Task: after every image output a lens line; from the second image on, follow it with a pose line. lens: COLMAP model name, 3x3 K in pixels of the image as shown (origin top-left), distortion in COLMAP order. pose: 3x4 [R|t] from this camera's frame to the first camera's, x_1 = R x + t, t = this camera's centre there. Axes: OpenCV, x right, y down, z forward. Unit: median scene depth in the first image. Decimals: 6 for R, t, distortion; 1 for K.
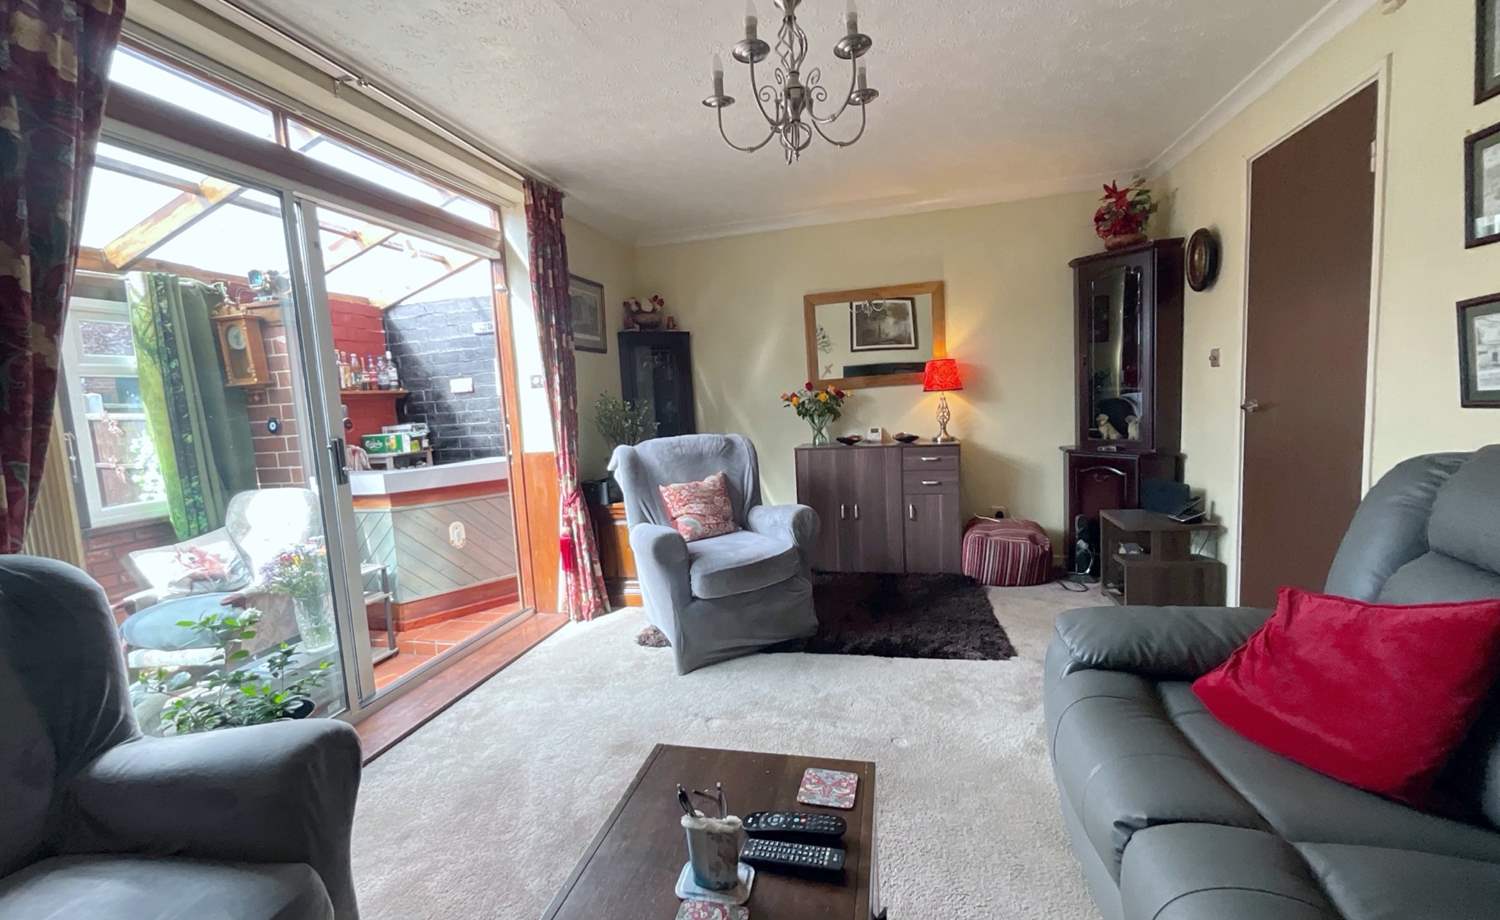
lens RADIAL K [[608.3, 0, 754.7], [0, 608.3, 463.5], [0, 0, 1]] dist [-0.006846, 0.001986]
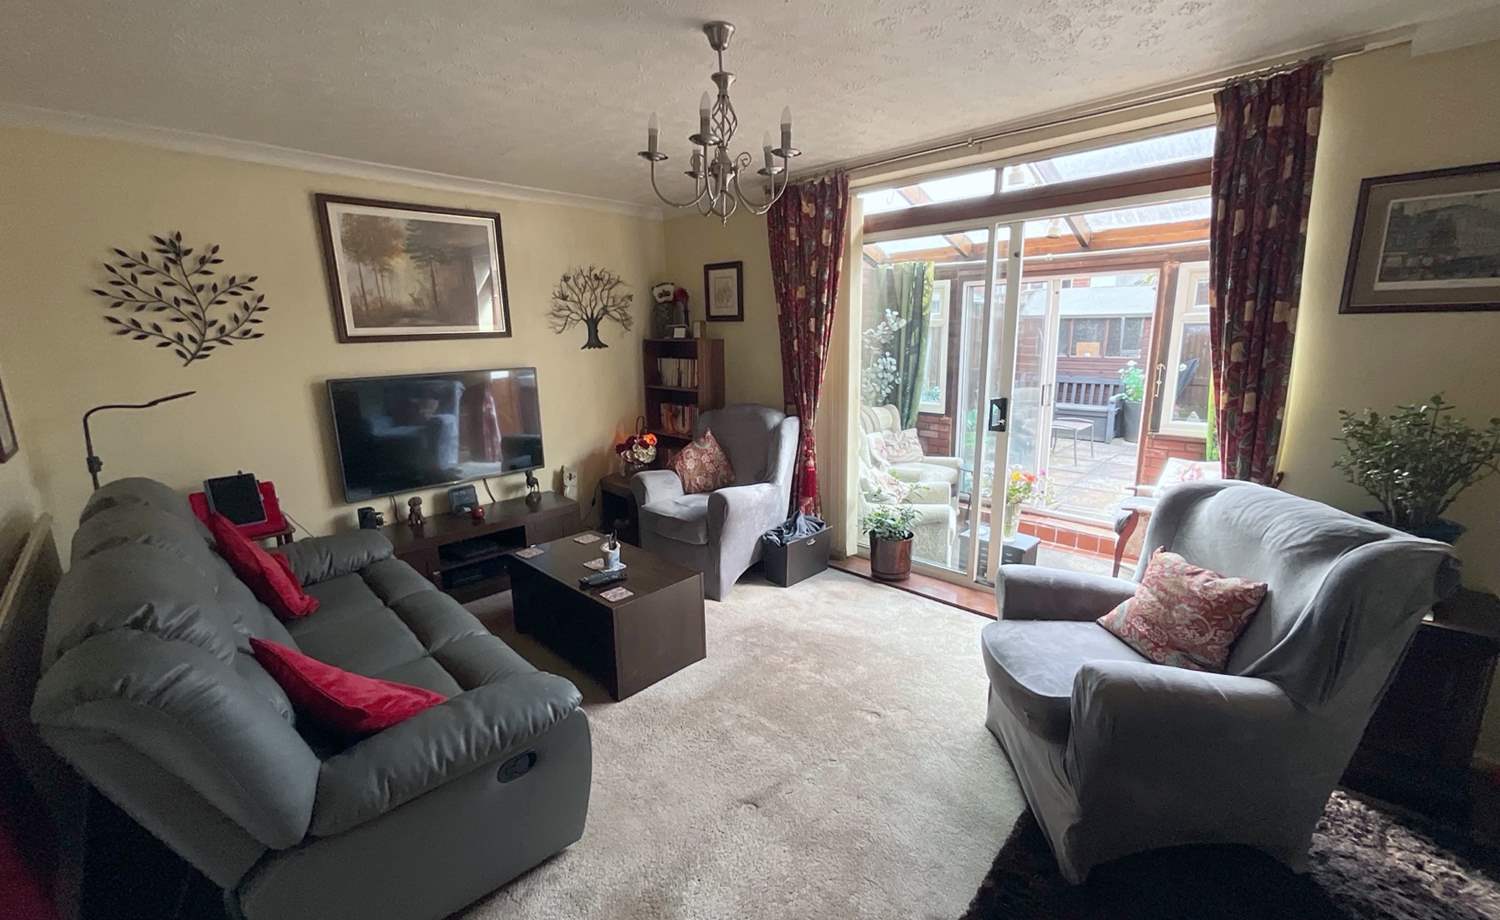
lens RADIAL K [[608.3, 0, 747.5], [0, 608.3, 460.3], [0, 0, 1]] dist [-0.006846, 0.001986]
pose [[-0.514278, 0.242611, -0.822592, 0.499530], [-0.045737, 0.950029, 0.308792, -0.197493], [0.856403, 0.196428, -0.477483, 0.762660]]
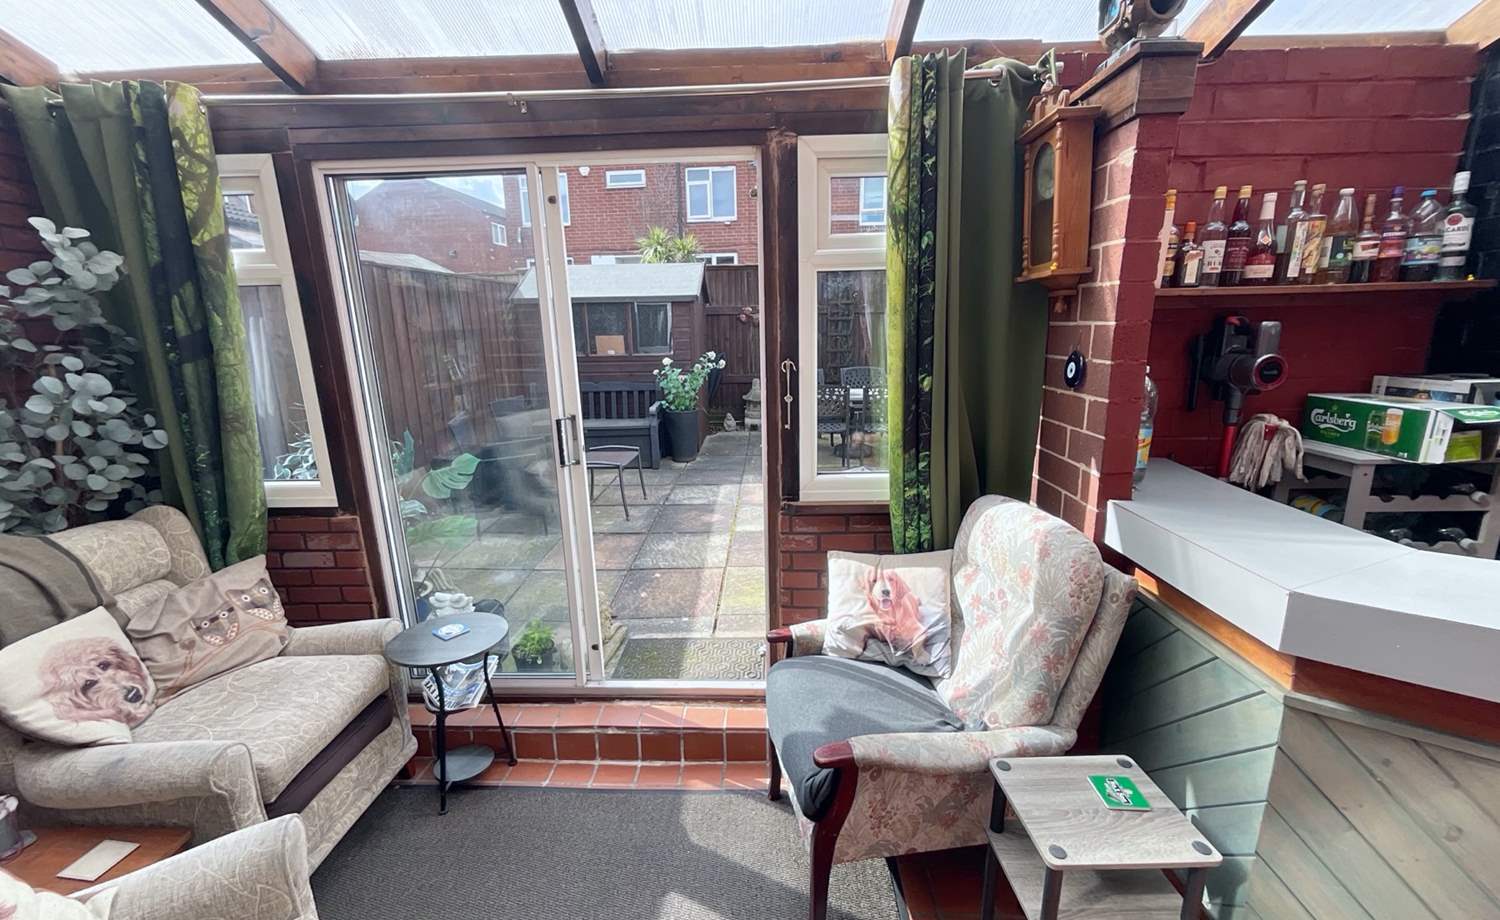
lens RADIAL K [[608.3, 0, 748.5], [0, 608.3, 457.0], [0, 0, 1]] dist [-0.006846, 0.001986]
pose [[0.202652, 0.258848, -0.944420, -0.417458], [-0.094059, 0.965118, 0.244337, -0.091569], [0.974723, 0.039316, 0.219930, 0.697749]]
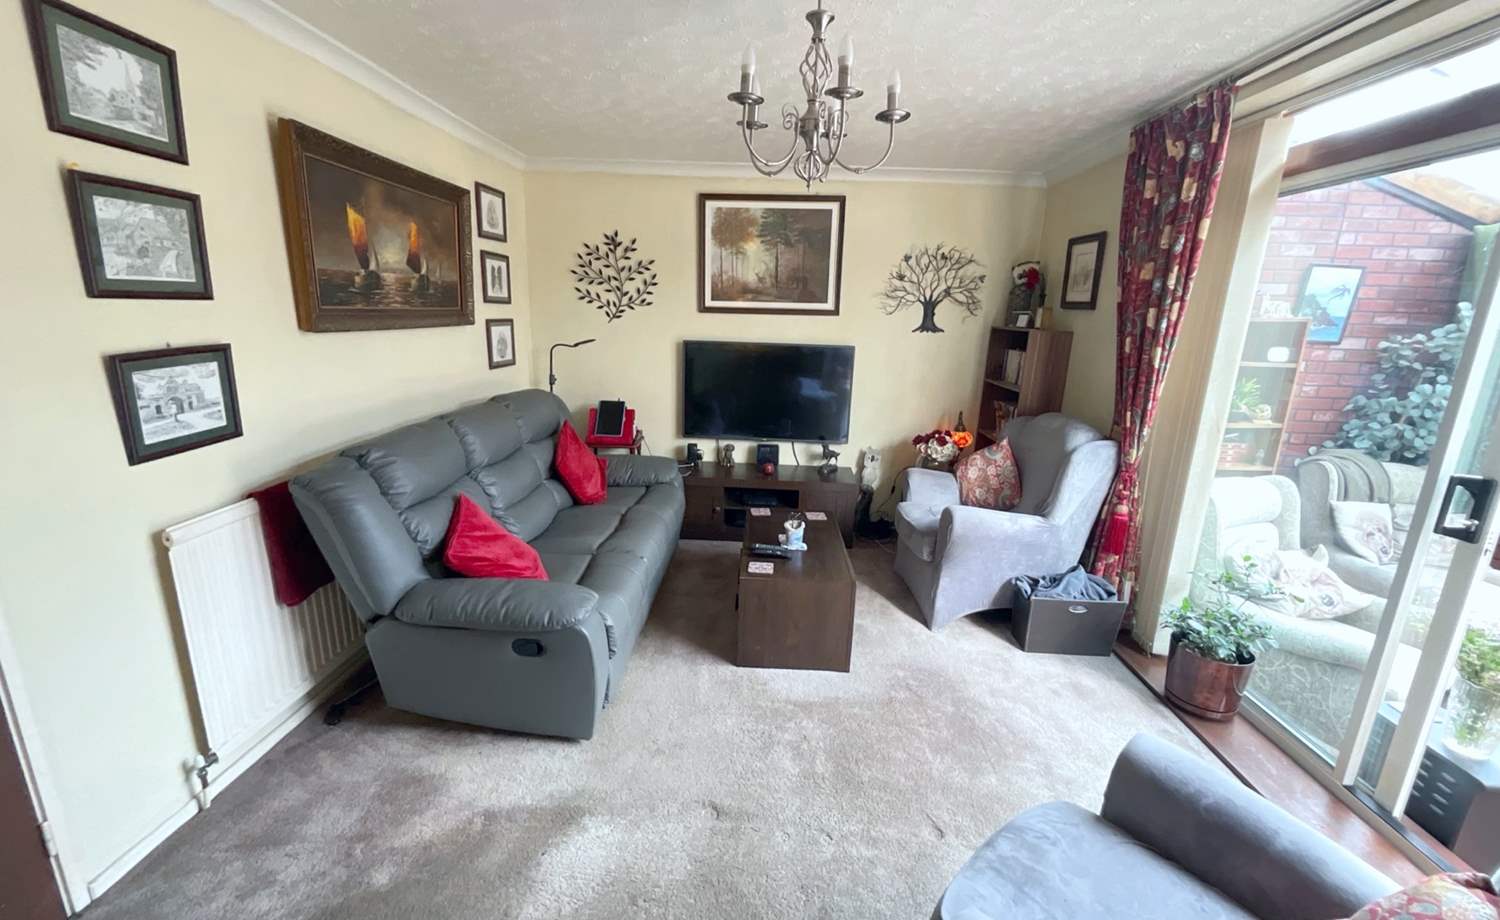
lens RADIAL K [[608.3, 0, 748.2], [0, 608.3, 460.0], [0, 0, 1]] dist [-0.006846, 0.001986]
pose [[-0.980794, 0.069650, -0.182189, 0.175555], [0.001462, 0.936669, 0.350212, -0.197591], [0.195043, 0.343219, -0.918781, 0.940591]]
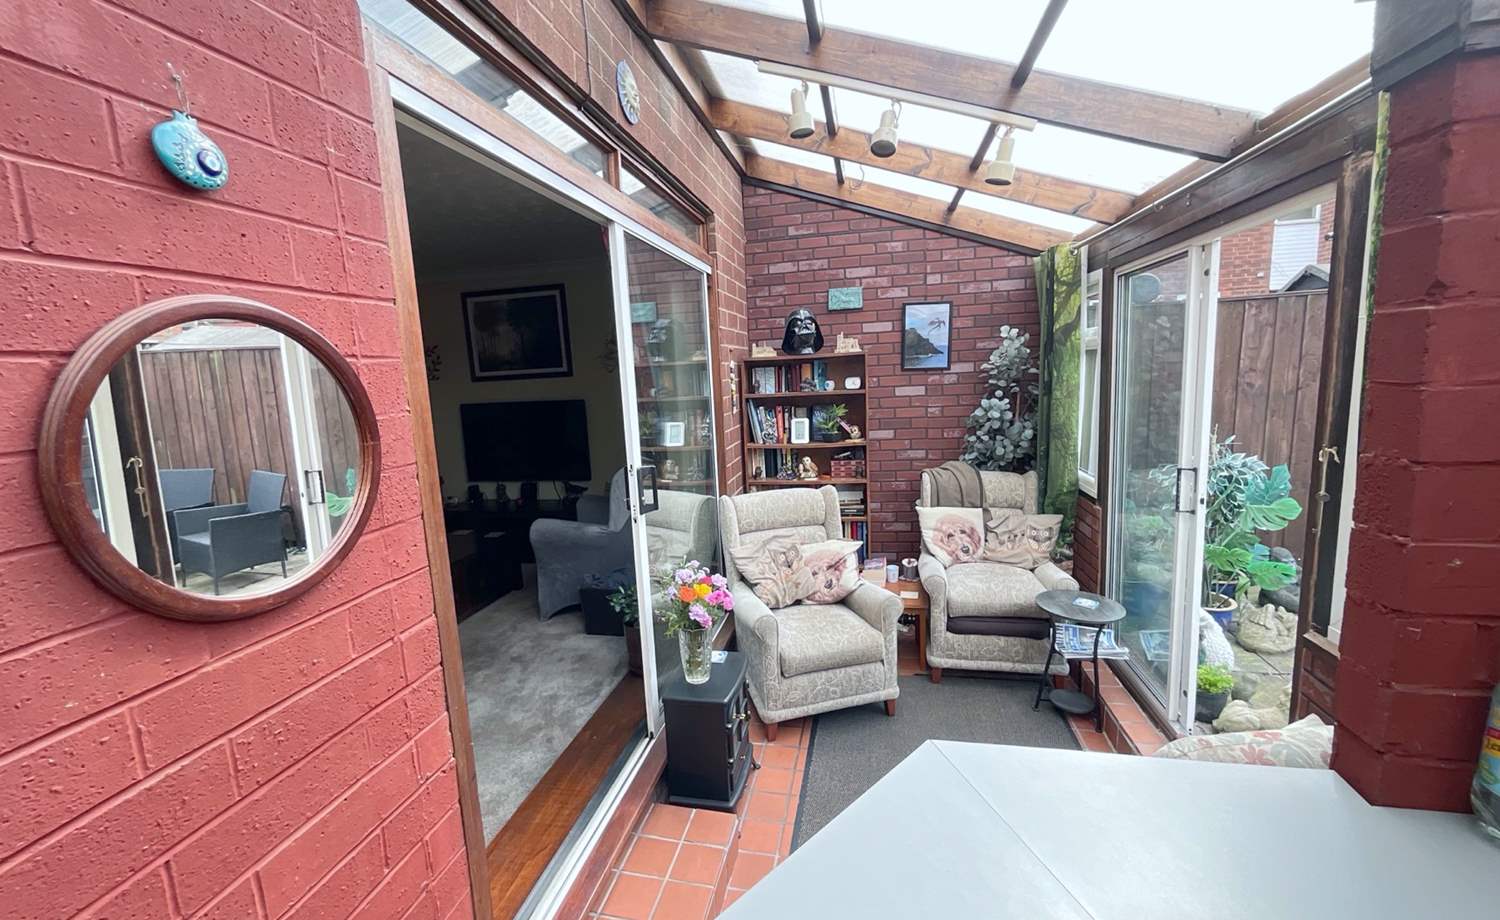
lens RADIAL K [[608.3, 0, 745.2], [0, 608.3, 462.7], [0, 0, 1]] dist [-0.006846, 0.001986]
pose [[-0.994522, 0.102411, -0.020907, -0.541612], [0.093779, 0.962591, 0.254211, -0.180577], [0.046159, 0.250858, -0.966923, 1.256982]]
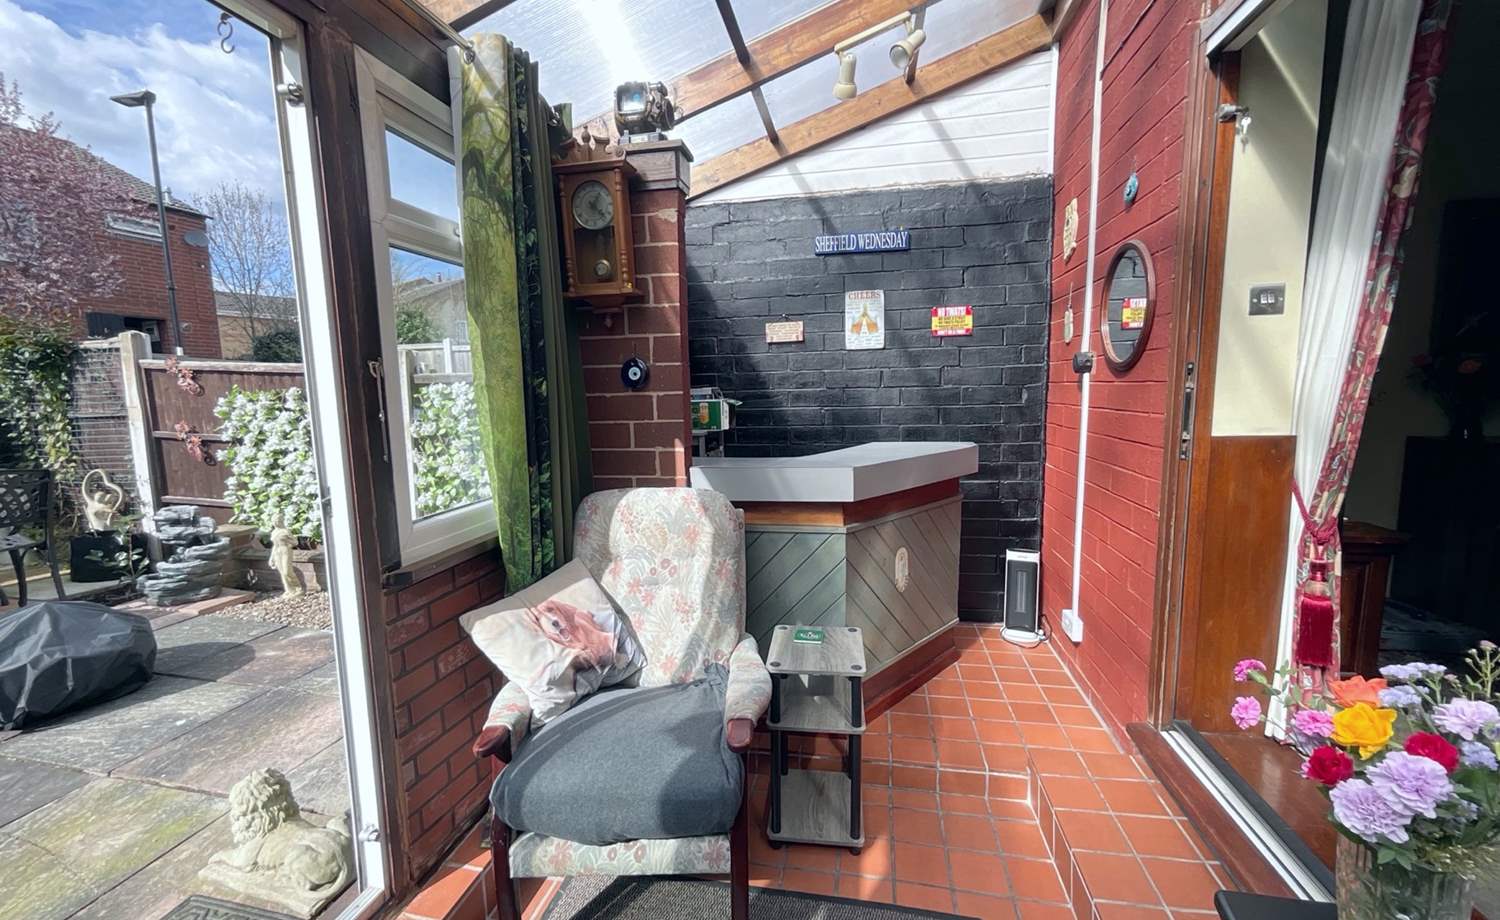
lens RADIAL K [[608.3, 0, 744.9], [0, 608.3, 458.9], [0, 0, 1]] dist [-0.006846, 0.001986]
pose [[0.998418, 0.029964, 0.047572, -0.754721], [-0.030351, 0.999512, 0.007437, 0.009547], [-0.047326, -0.008869, 0.998840, 0.458081]]
